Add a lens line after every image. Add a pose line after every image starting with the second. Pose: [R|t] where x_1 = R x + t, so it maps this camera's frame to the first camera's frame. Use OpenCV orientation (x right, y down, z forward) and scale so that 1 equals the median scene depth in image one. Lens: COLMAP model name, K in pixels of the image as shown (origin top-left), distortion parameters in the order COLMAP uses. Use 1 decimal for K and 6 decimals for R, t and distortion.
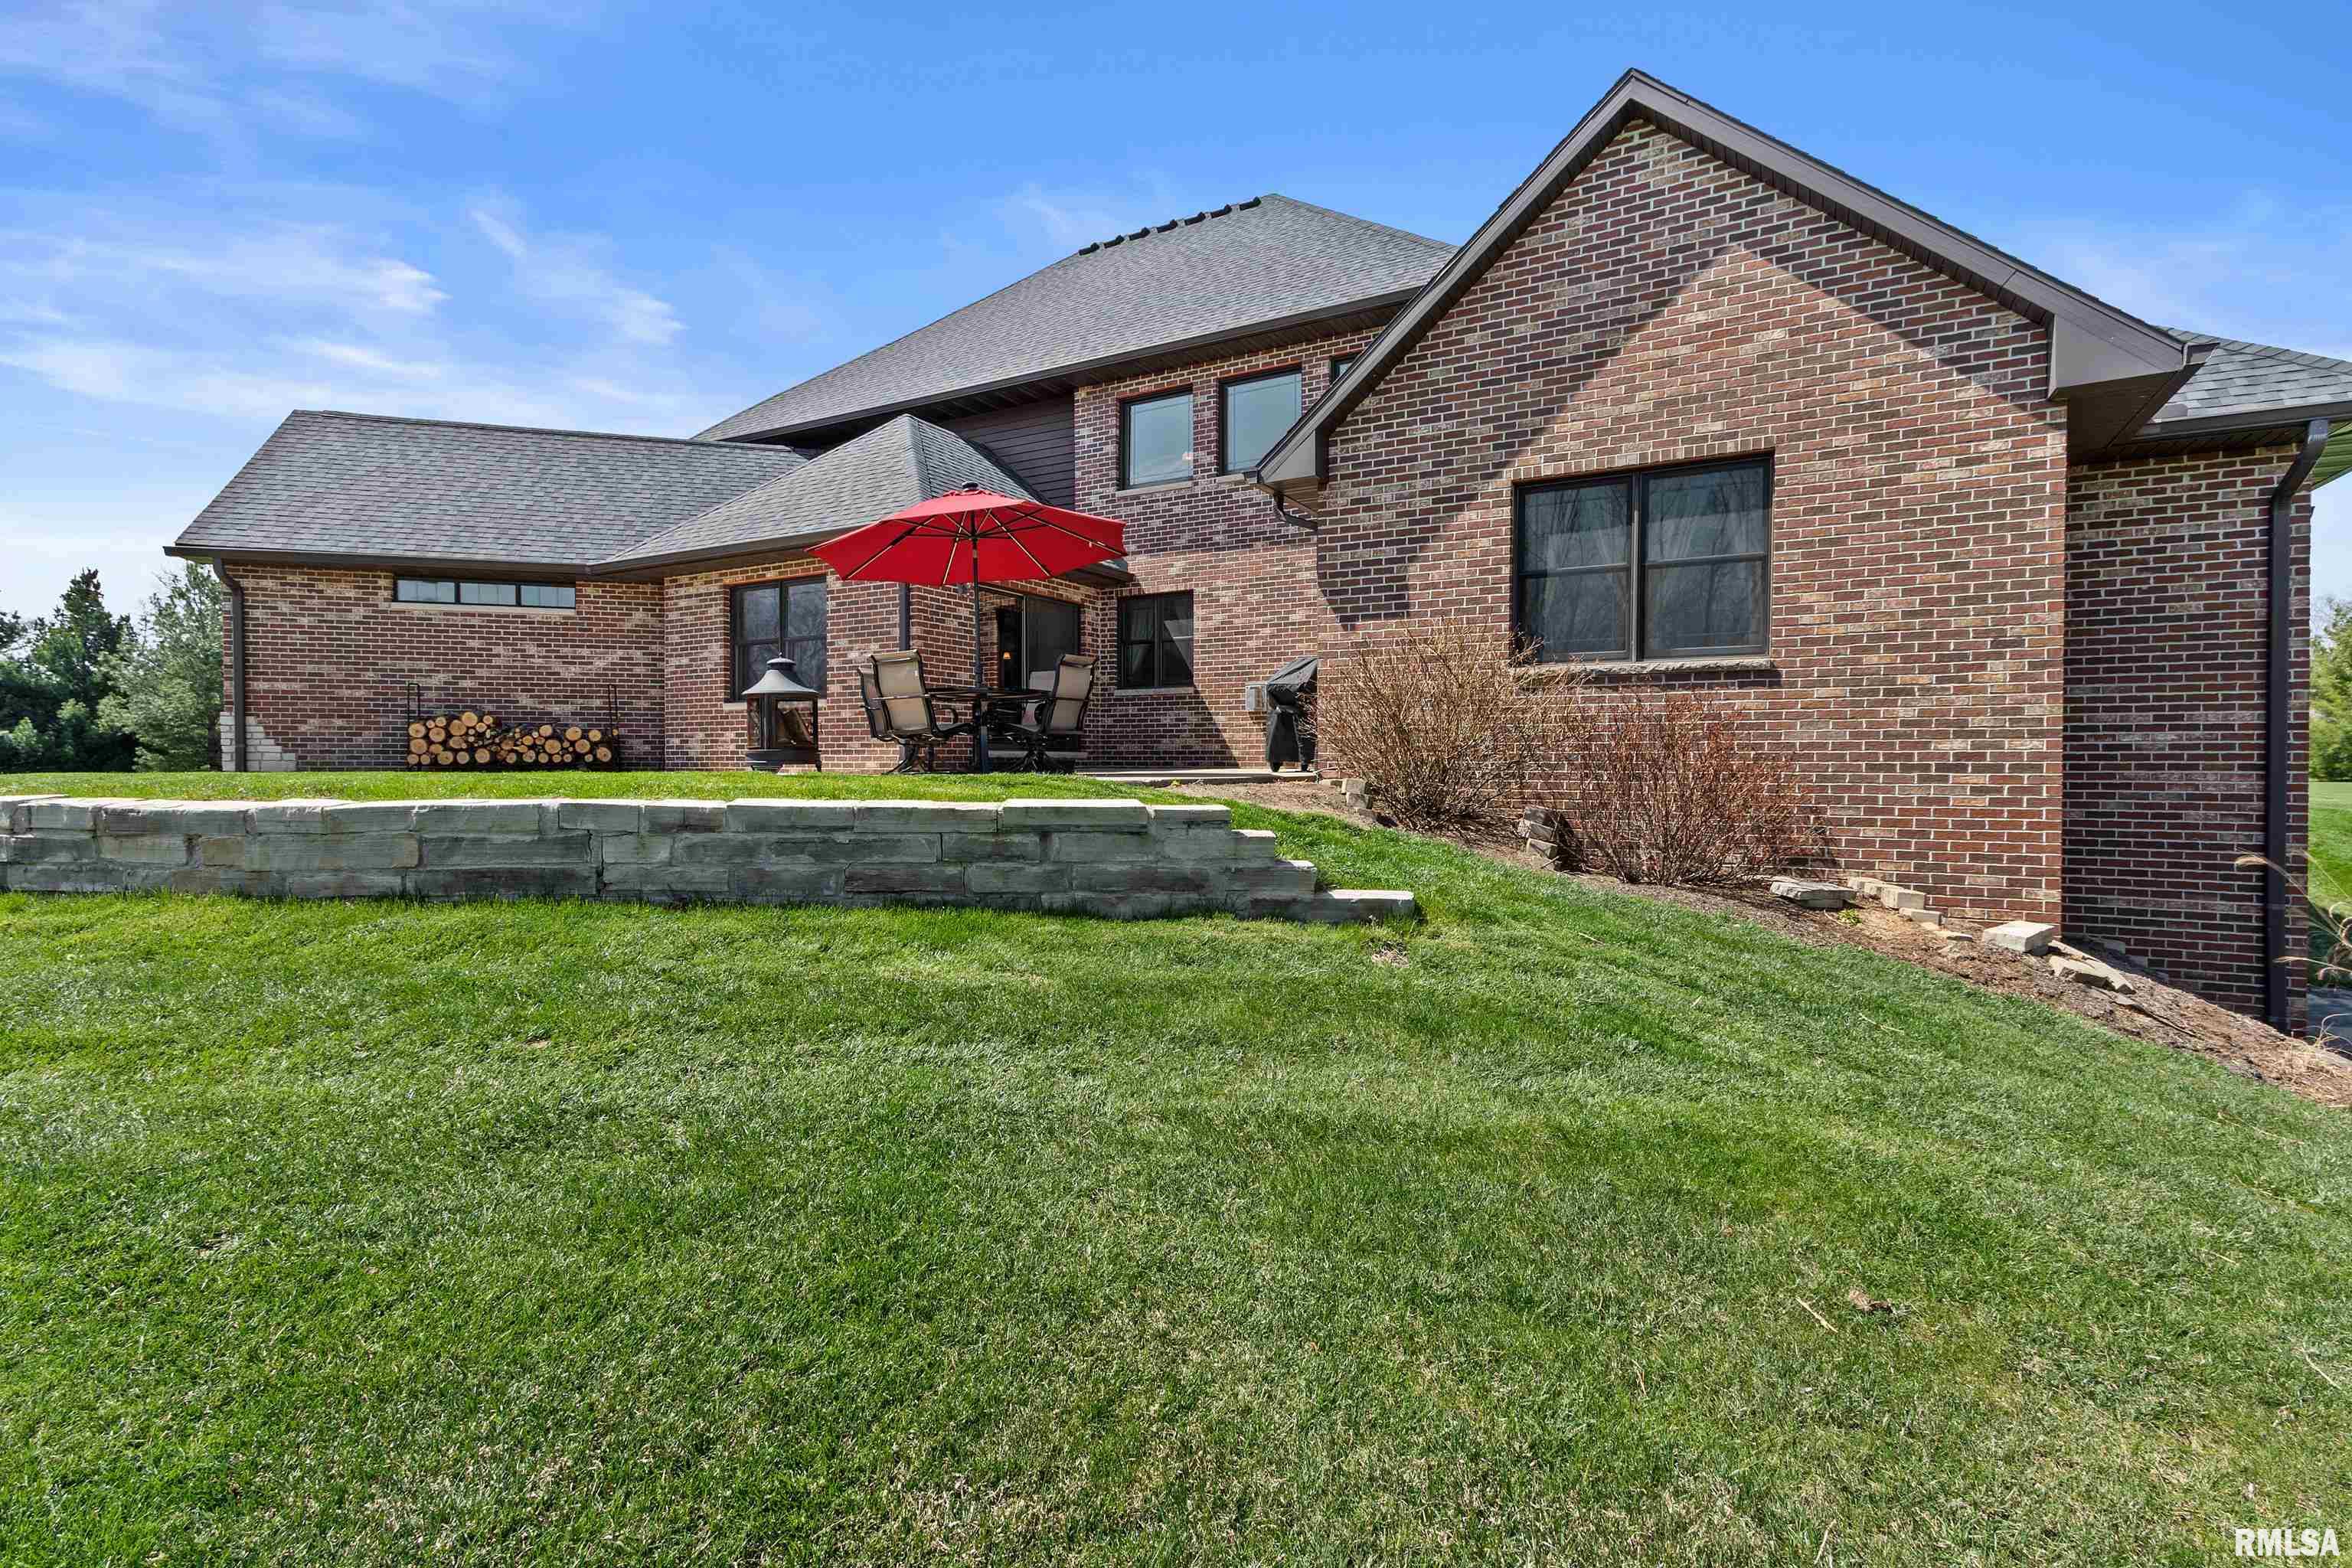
lens RADIAL K [[1110.9, 0, 1183.3], [0, 1110.9, 777.6], [0, 0, 1]] dist [0.004105, -0.001774]
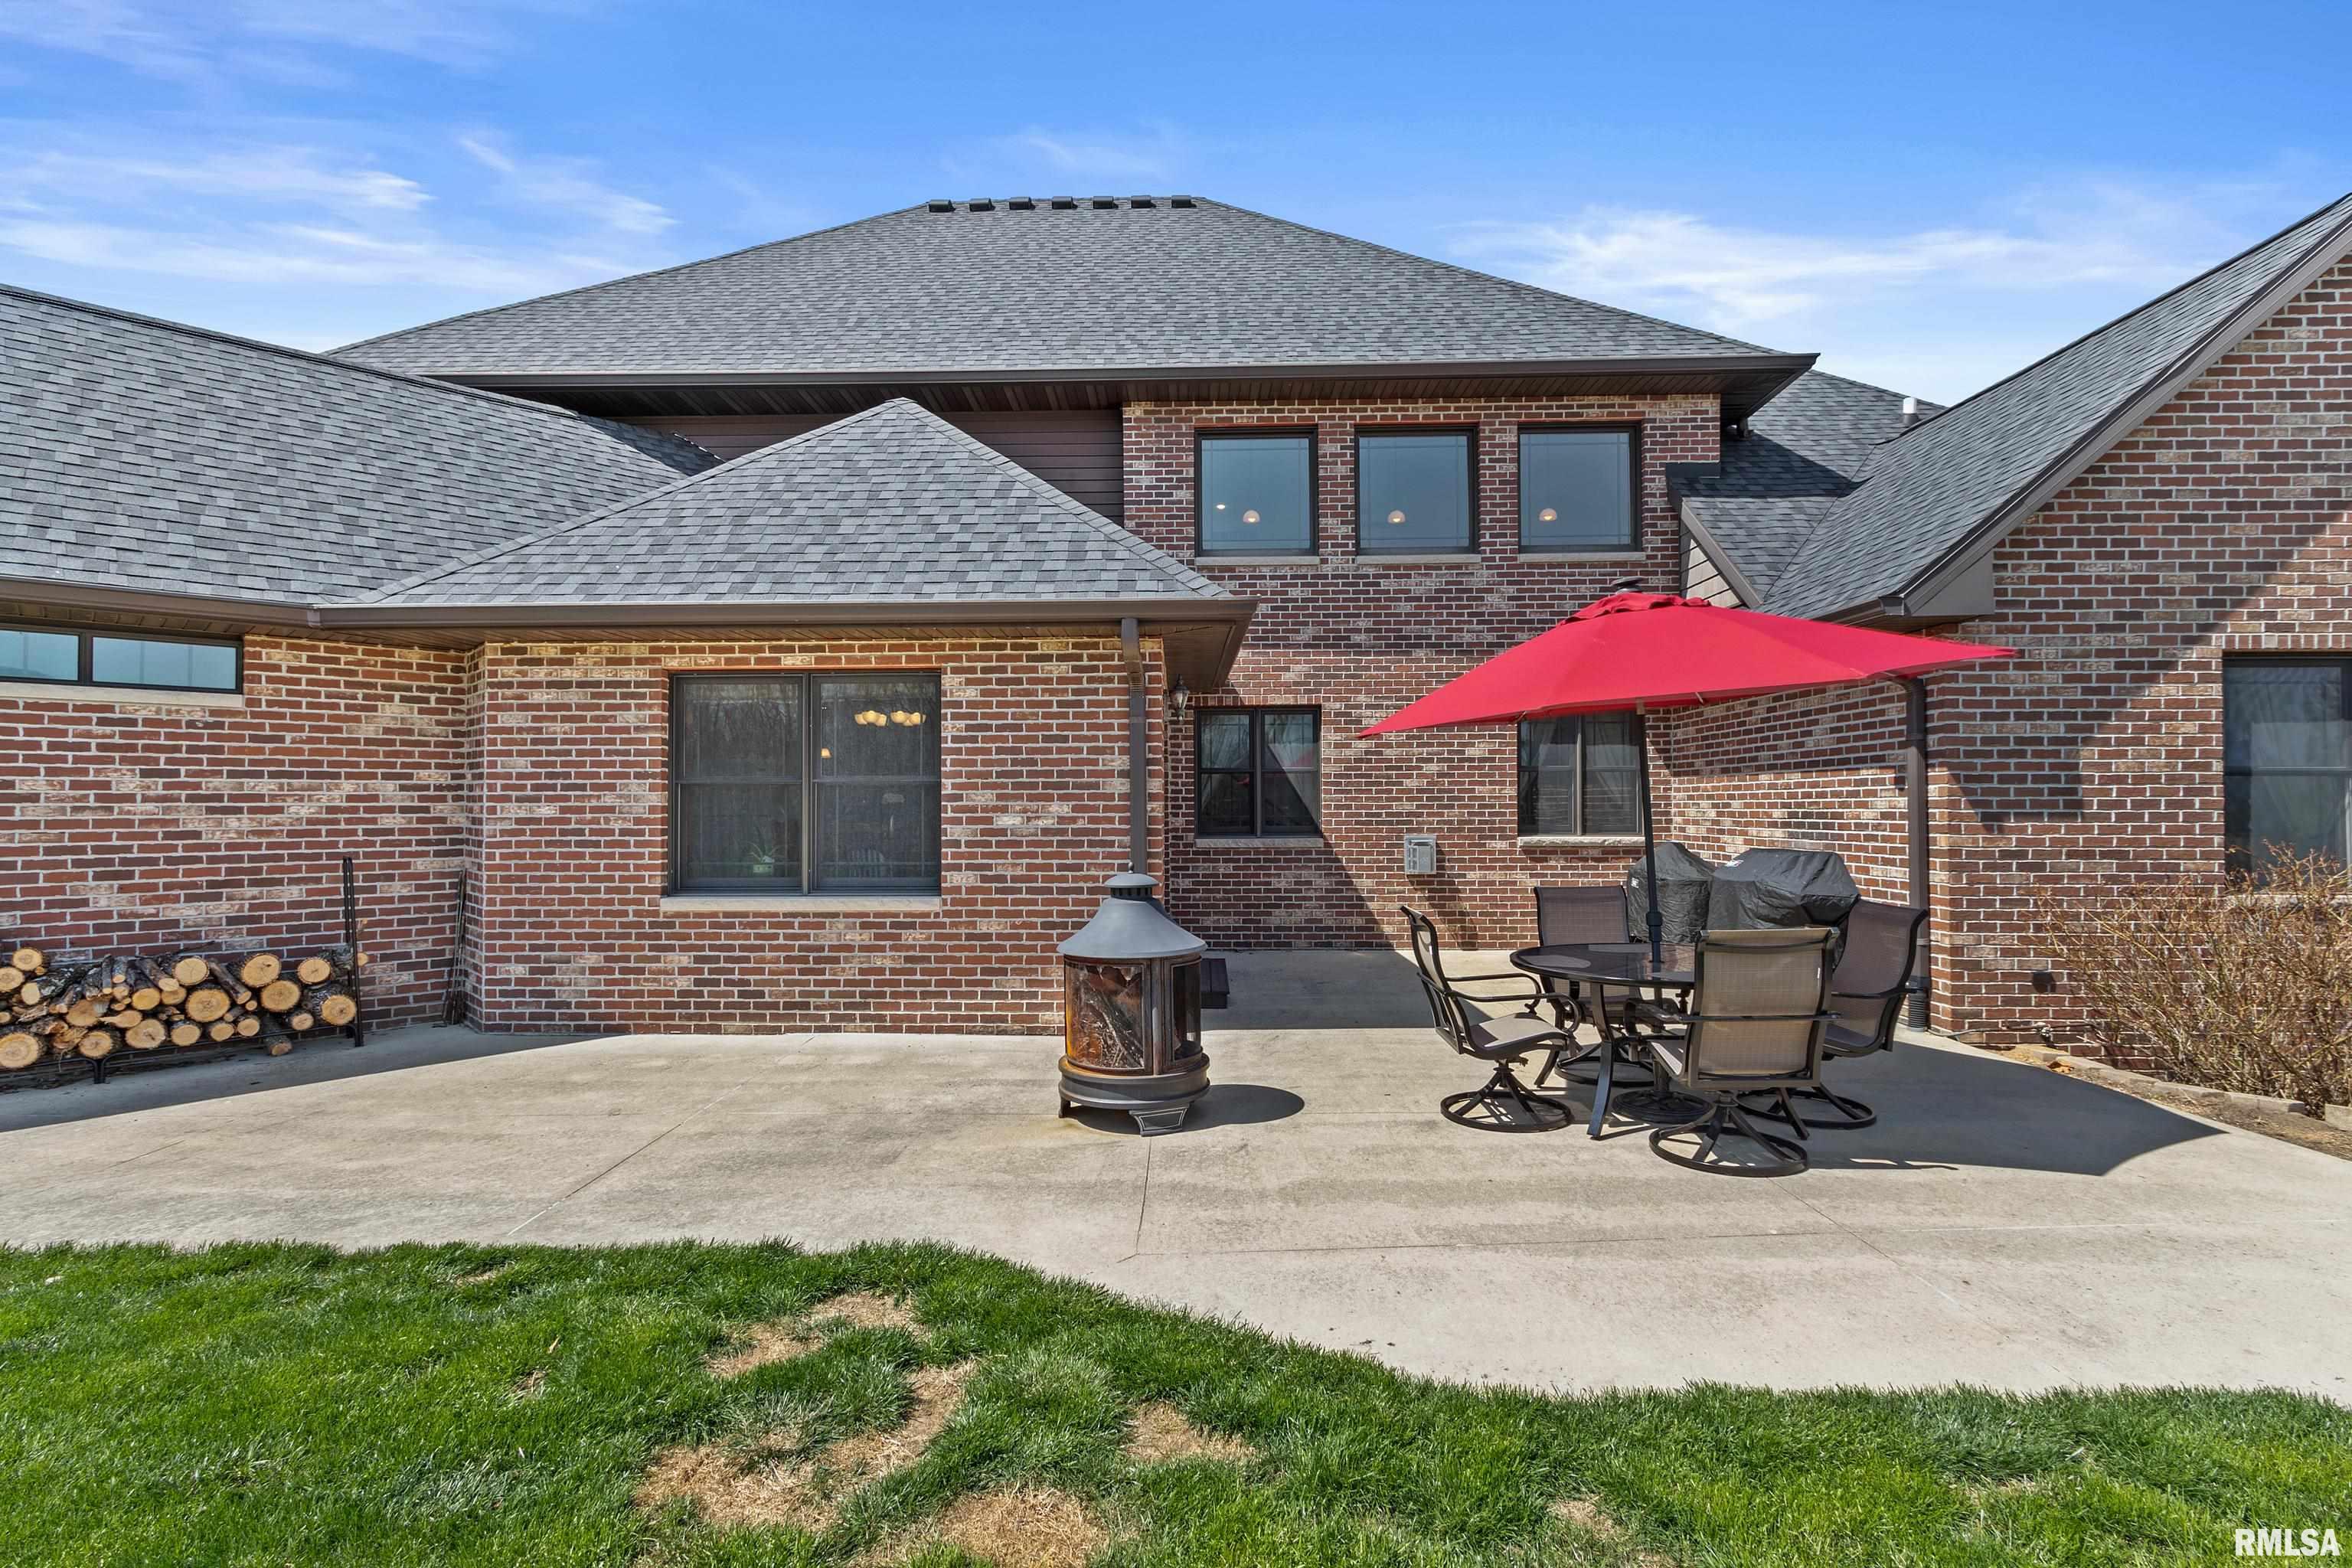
lens RADIAL K [[1110.9, 0, 1167.2], [0, 1110.9, 784.3], [0, 0, 1]] dist [0.004105, -0.001774]
pose [[0.880539, 0.005980, 0.473936, -0.650142], [0.009179, 0.999518, -0.029666, -0.147085], [-0.473884, 0.030473, 0.880060, 0.623461]]
